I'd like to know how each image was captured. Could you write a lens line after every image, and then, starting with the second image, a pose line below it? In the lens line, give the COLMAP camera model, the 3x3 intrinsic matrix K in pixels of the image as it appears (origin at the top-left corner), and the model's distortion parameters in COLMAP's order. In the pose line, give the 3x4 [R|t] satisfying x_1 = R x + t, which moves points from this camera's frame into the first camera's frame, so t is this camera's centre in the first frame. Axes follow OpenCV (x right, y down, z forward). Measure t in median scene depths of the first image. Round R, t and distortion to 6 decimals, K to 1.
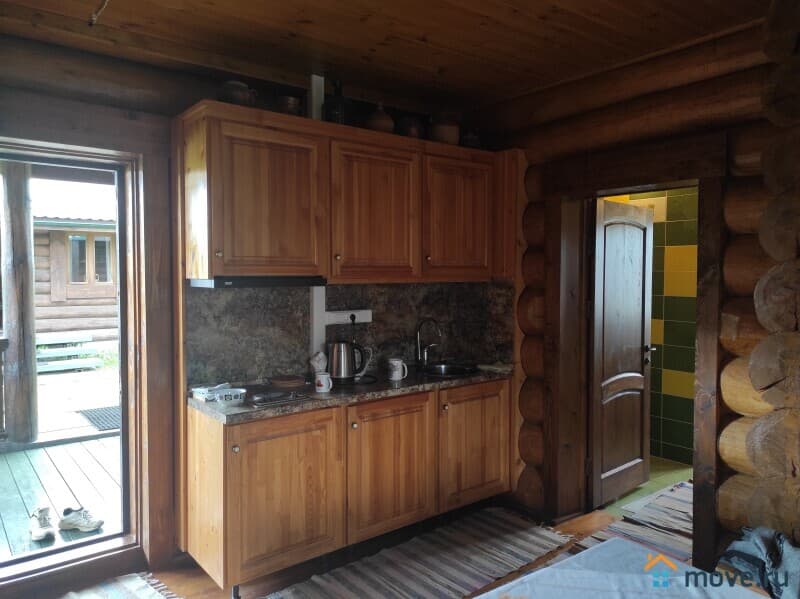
lens RADIAL K [[586.3, 0, 402.4], [0, 586.3, 293.2], [0, 0, 1]] dist [0.036111, -0.012970]
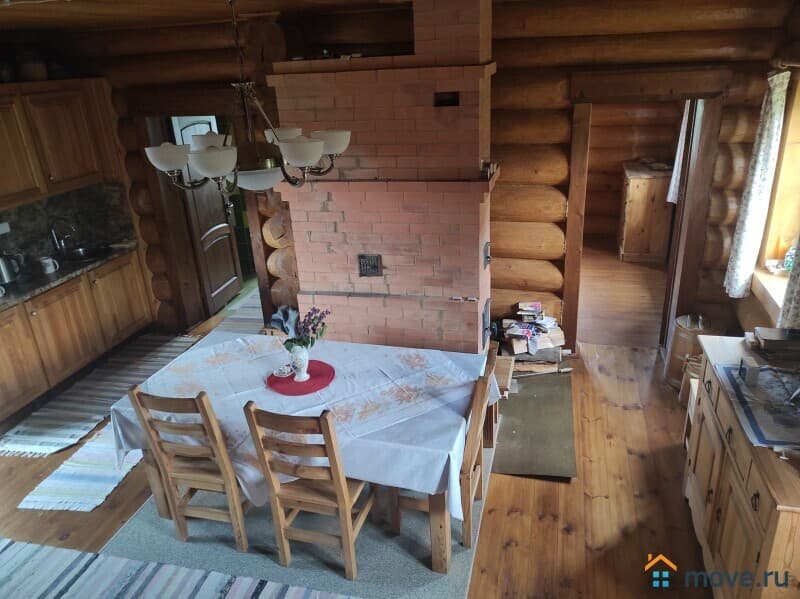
lens RADIAL K [[586.3, 0, 407.6], [0, 586.3, 293.7], [0, 0, 1]] dist [0.036111, -0.012970]
pose [[0.792141, -0.264925, 0.549843, -0.121562], [0.070208, 0.934455, 0.349092, -0.226248], [-0.606287, -0.237926, 0.758820, -0.556403]]
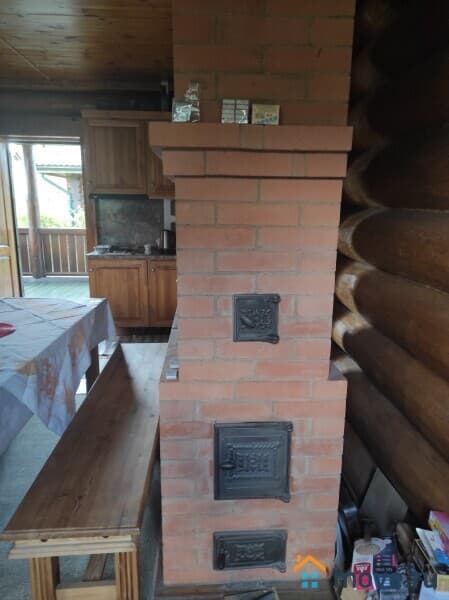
lens RADIAL K [[439.7, 0, 223.8], [0, 439.7, 301.0], [0, 0, 1]] dist [0.036111, -0.012970]
pose [[0.831393, 0.127204, -0.540929, 0.844480], [-0.030688, 0.982471, 0.183870, 0.038395], [0.554837, -0.136268, 0.820724, -0.115649]]
